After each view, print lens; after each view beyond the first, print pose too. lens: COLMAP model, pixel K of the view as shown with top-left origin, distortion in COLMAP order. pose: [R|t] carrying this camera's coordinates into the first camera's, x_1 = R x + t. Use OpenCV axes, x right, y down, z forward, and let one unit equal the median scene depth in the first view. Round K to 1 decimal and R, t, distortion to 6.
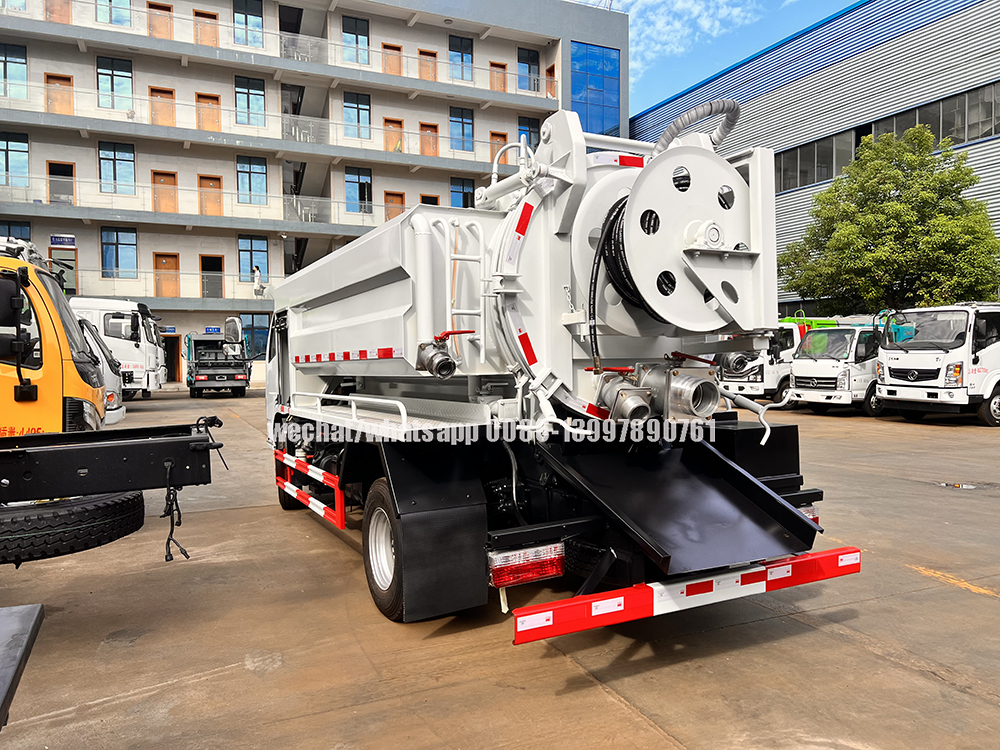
lens RADIAL K [[750.9, 0, 504.1], [0, 750.9, 377.8], [0, 0, 1]] dist [0.052666, -0.054912]
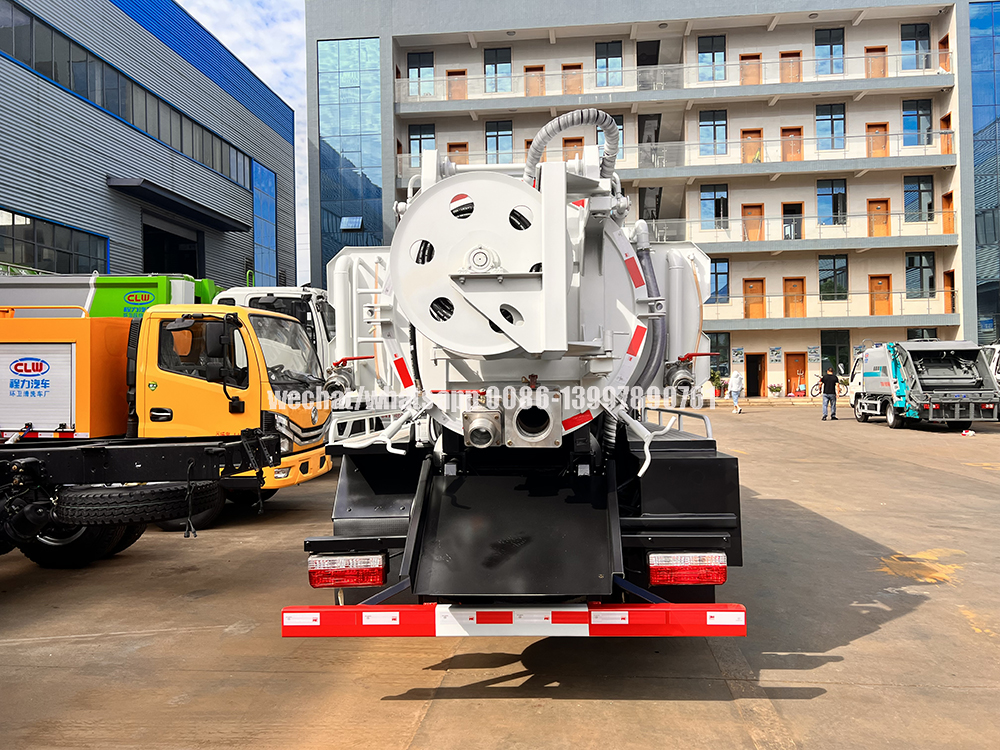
lens RADIAL K [[750.9, 0, 508.2], [0, 750.9, 372.6], [0, 0, 1]] dist [0.052666, -0.054912]
pose [[0.864769, -0.007149, -0.502119, 0.409253], [-0.008317, 0.999558, -0.028556, -0.005702], [0.502102, 0.028871, 0.864327, 0.083798]]
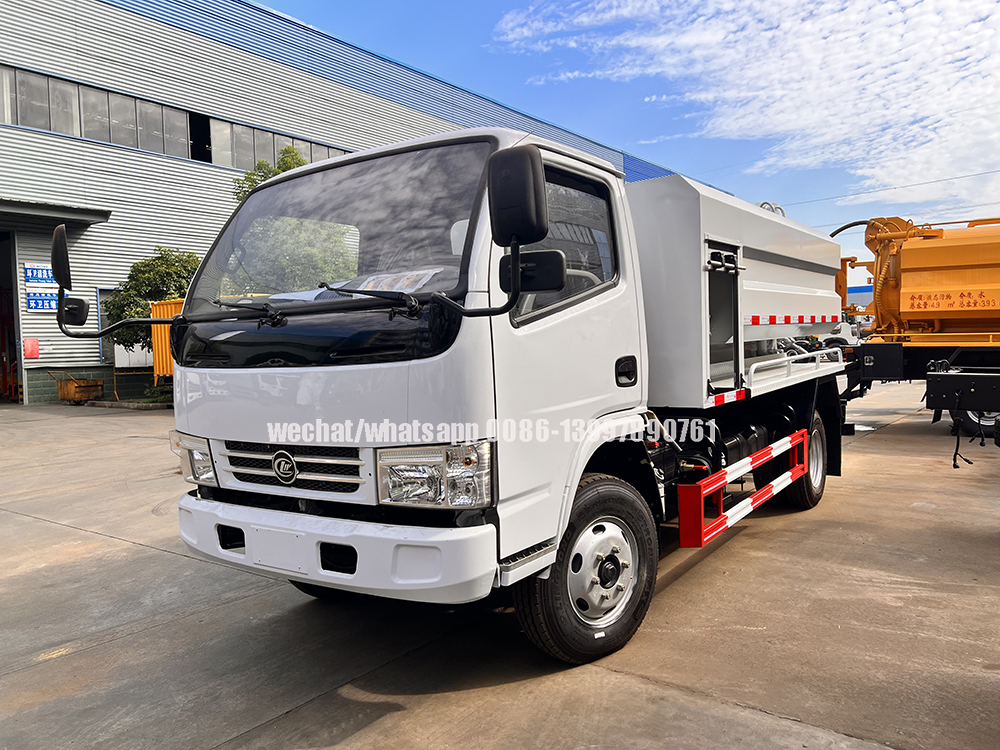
lens RADIAL K [[750.9, 0, 508.1], [0, 750.9, 379.4], [0, 0, 1]] dist [0.052666, -0.054912]
pose [[-0.476399, -0.011083, 0.879159, -0.794151], [0.061706, 0.997033, 0.046006, -0.015323], [-0.877061, 0.076167, -0.474302, 1.522421]]
